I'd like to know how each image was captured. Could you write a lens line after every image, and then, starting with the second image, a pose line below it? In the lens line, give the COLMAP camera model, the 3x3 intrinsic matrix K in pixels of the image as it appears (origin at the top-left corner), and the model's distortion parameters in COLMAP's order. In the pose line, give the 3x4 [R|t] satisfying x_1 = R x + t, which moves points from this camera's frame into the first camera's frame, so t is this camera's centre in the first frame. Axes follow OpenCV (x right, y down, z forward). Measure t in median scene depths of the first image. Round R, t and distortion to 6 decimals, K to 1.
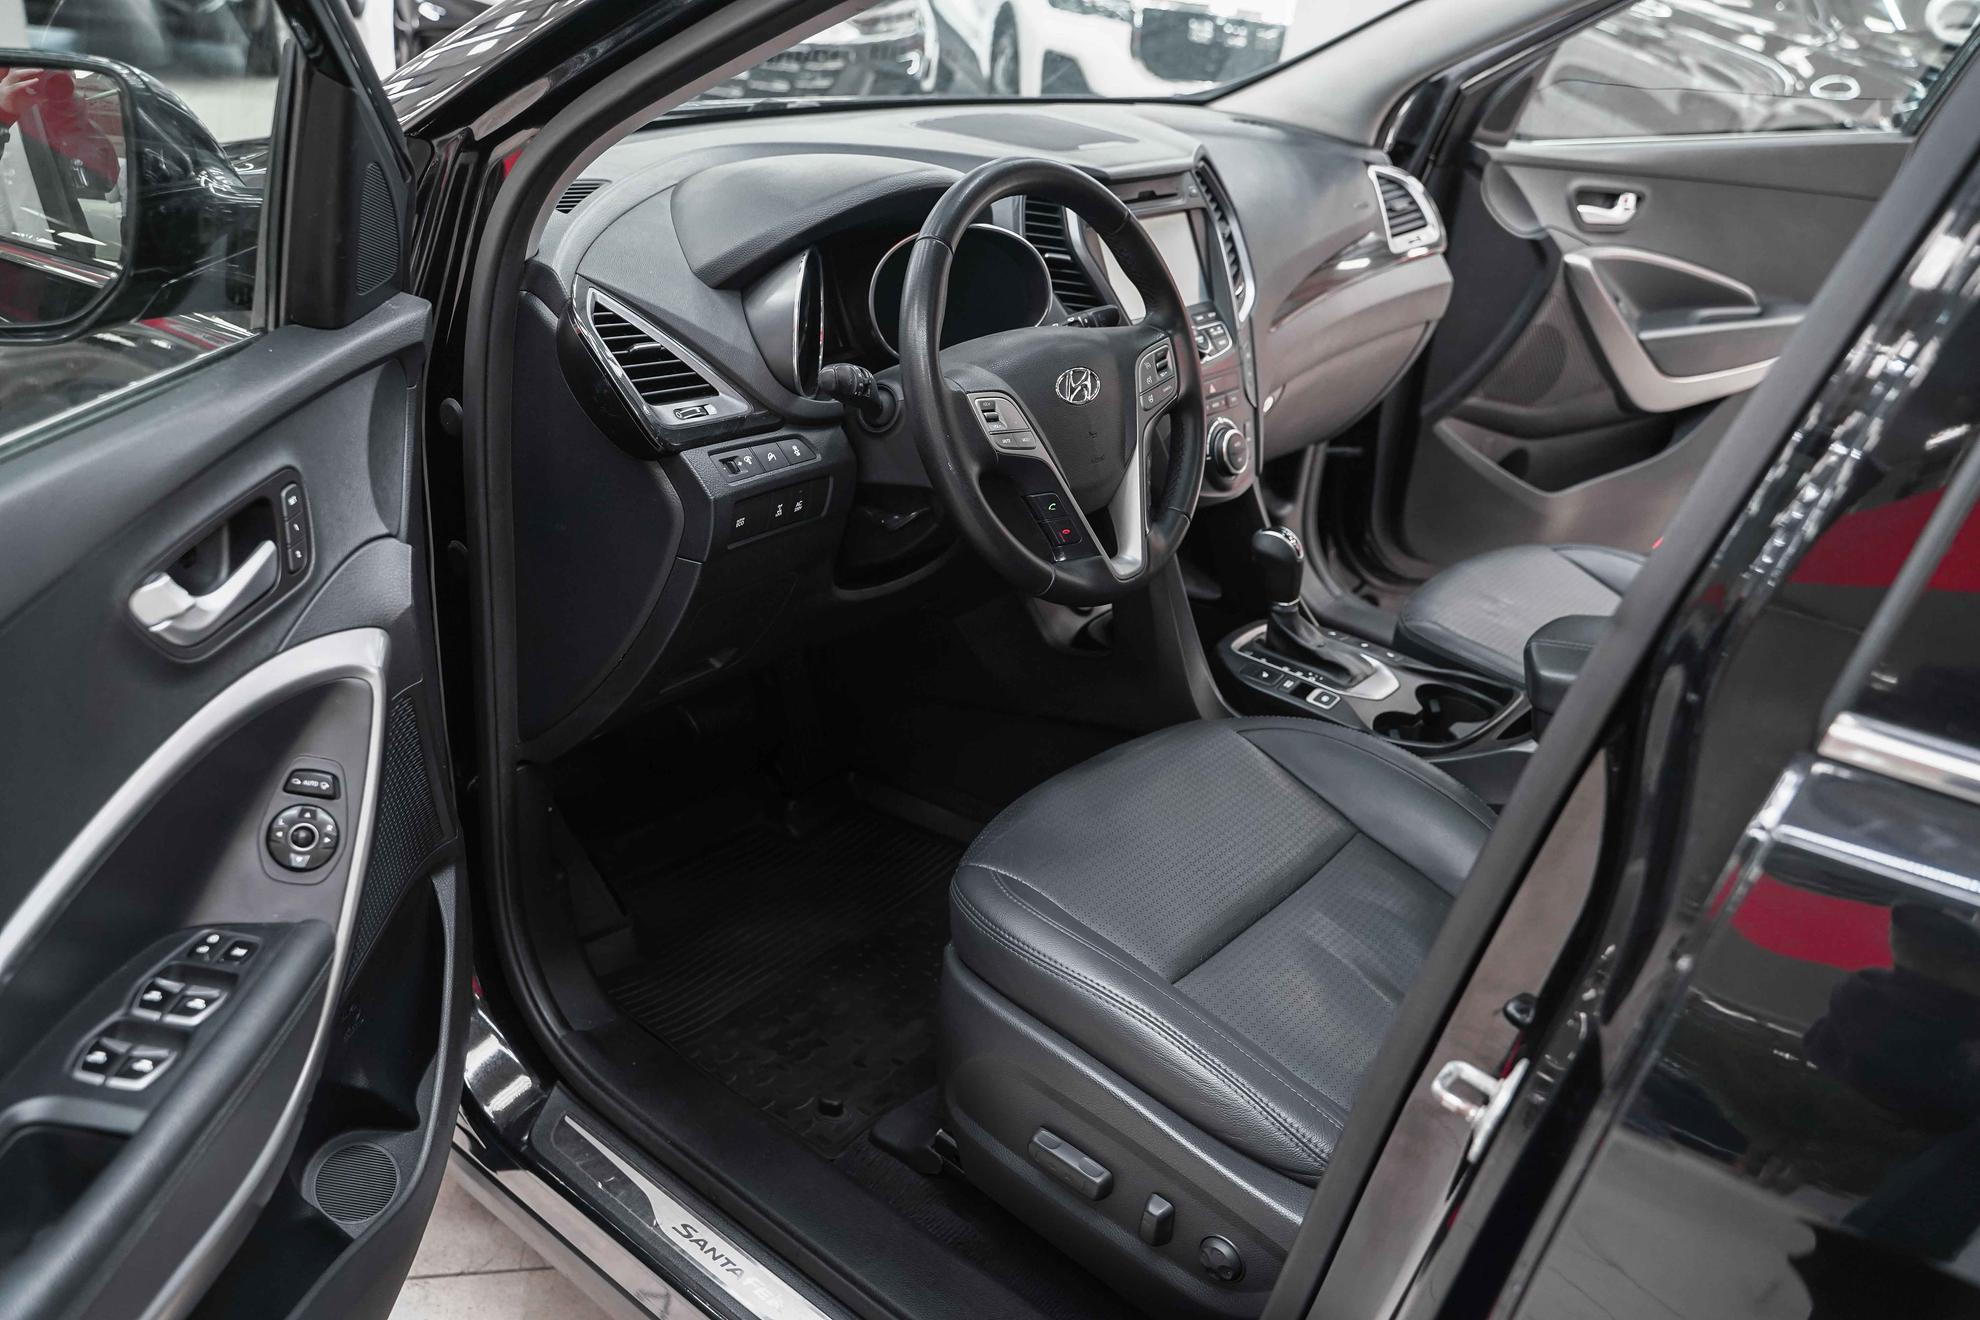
lens RADIAL K [[1585.8, 0, 1004.5], [0, 1585.8, 658.1], [0, 0, 1]] dist [-0.003052, 0.001839]
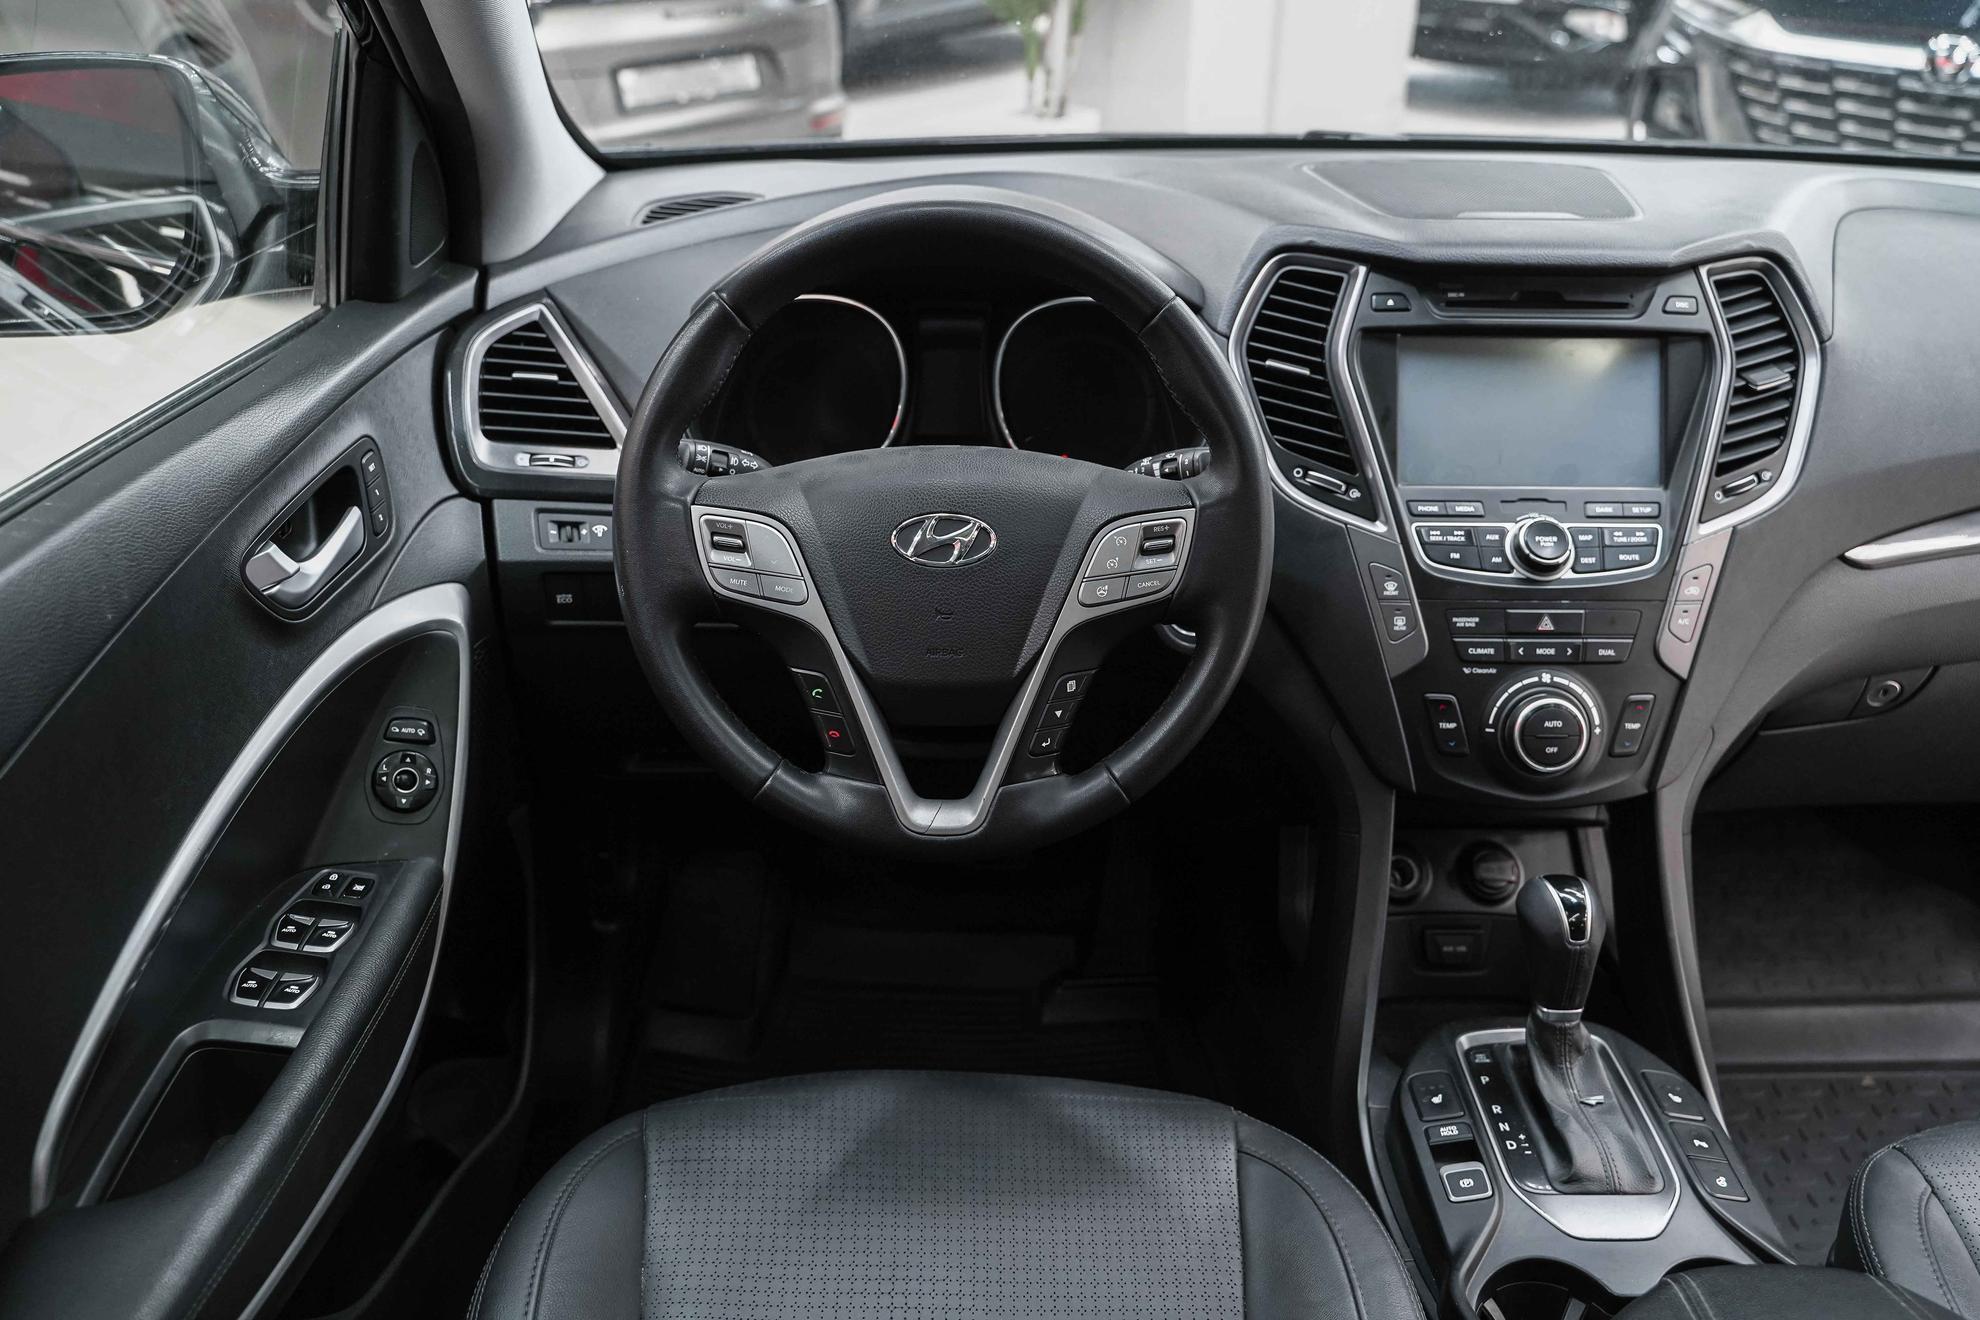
lens RADIAL K [[1585.8, 0, 1004.5], [0, 1585.8, 658.1], [0, 0, 1]] dist [-0.003052, 0.001839]
pose [[0.624970, 0.280136, -0.728654, 0.552163], [-0.302451, 0.947384, 0.104814, -0.196212], [0.719678, 0.154876, 0.676814, 0.551303]]
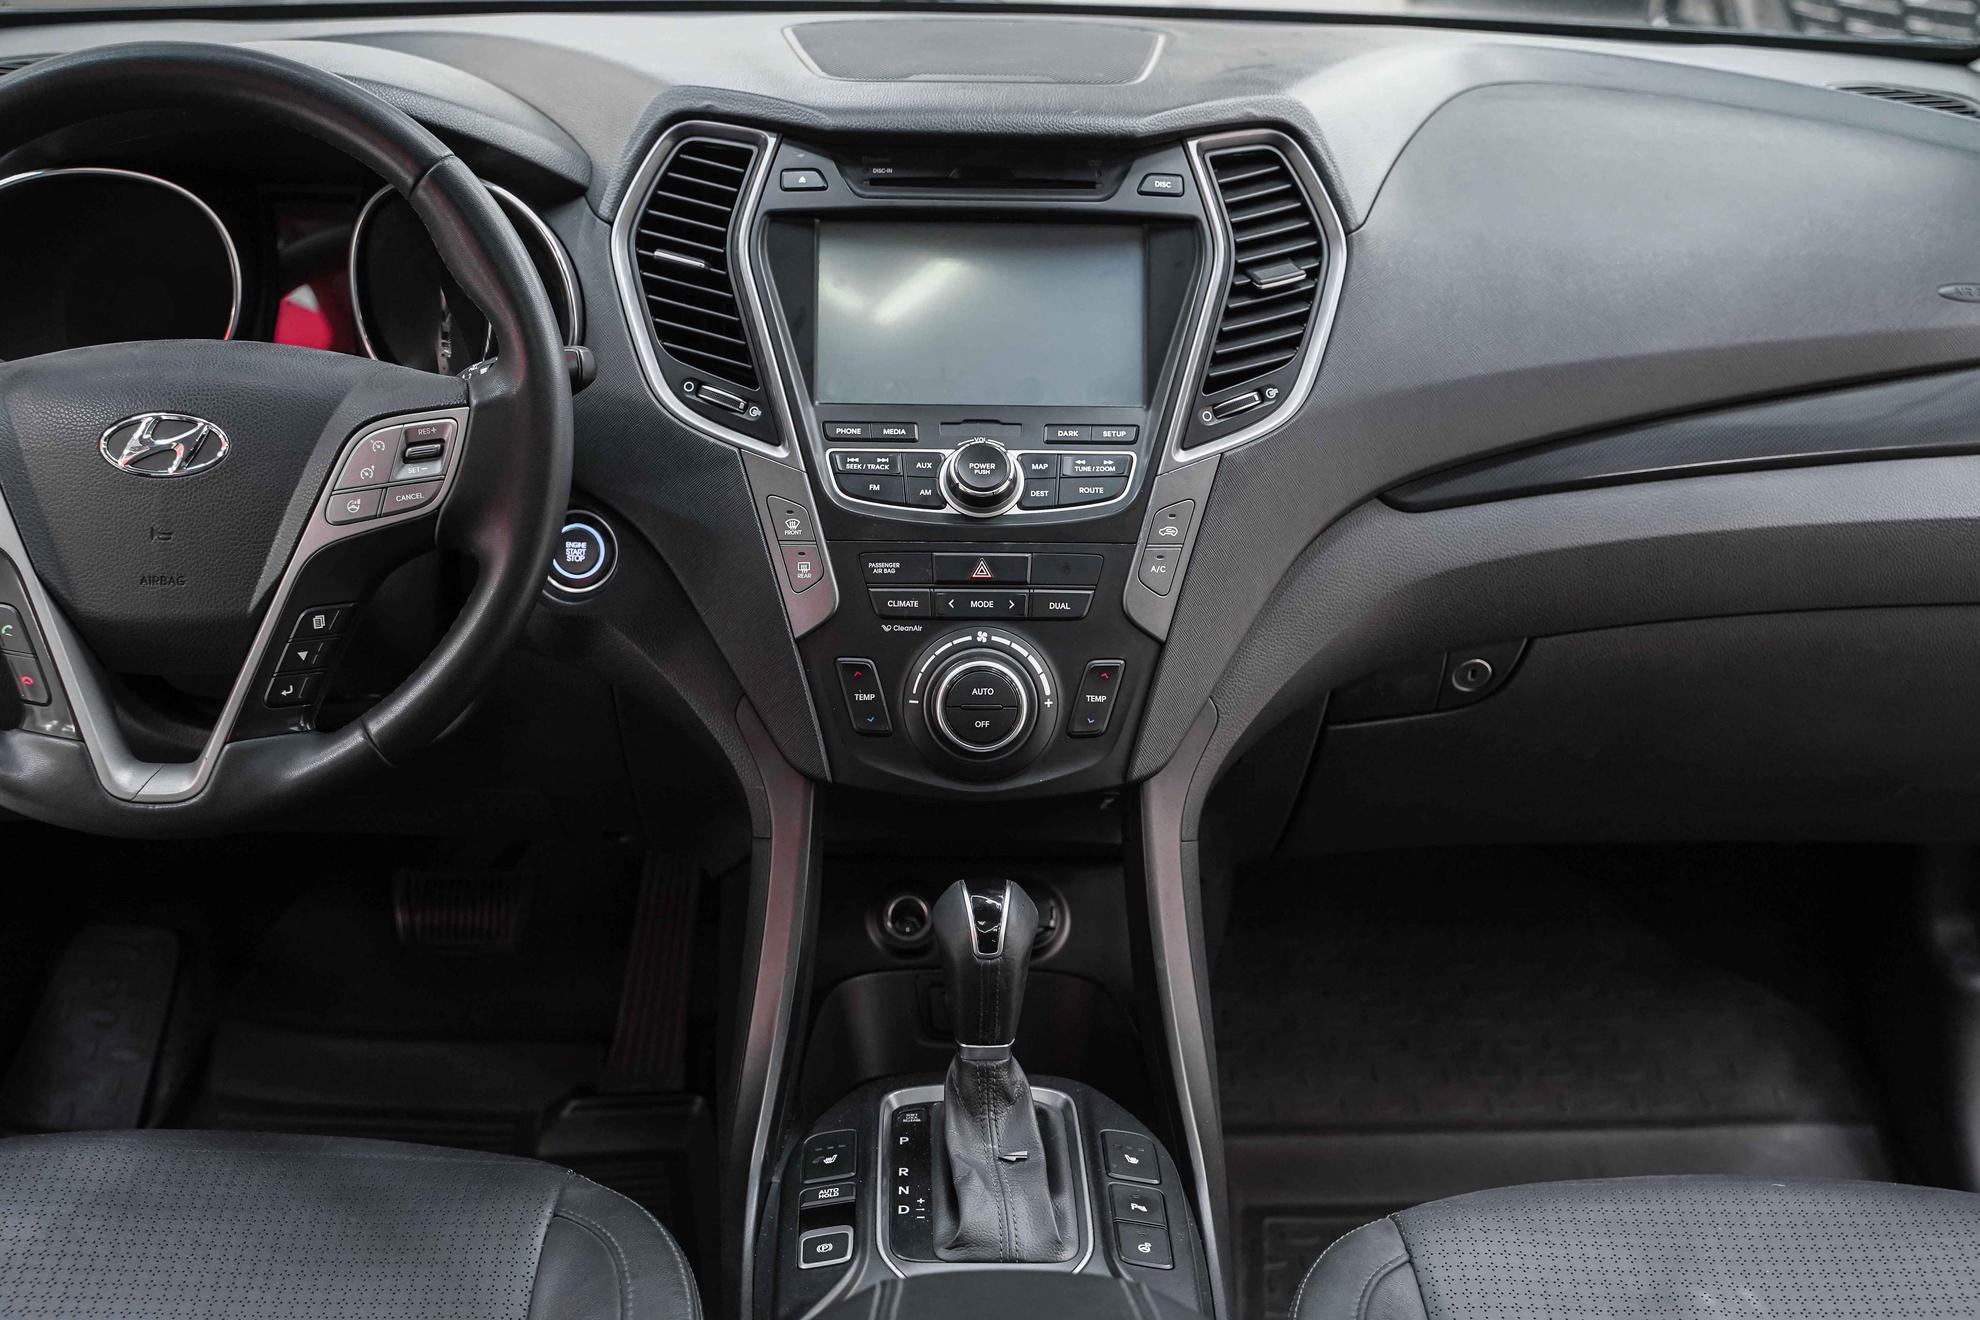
lens RADIAL K [[2358.2, 0, 990.0], [0, 2358.2, 660.0], [0, 0, 1]] dist [0.012593, -0.022891]
pose [[0.634991, 0.231918, -0.736886, 0.834768], [-0.305165, 0.951599, 0.036526, -0.211588], [0.709691, 0.201678, 0.675029, 0.640380]]
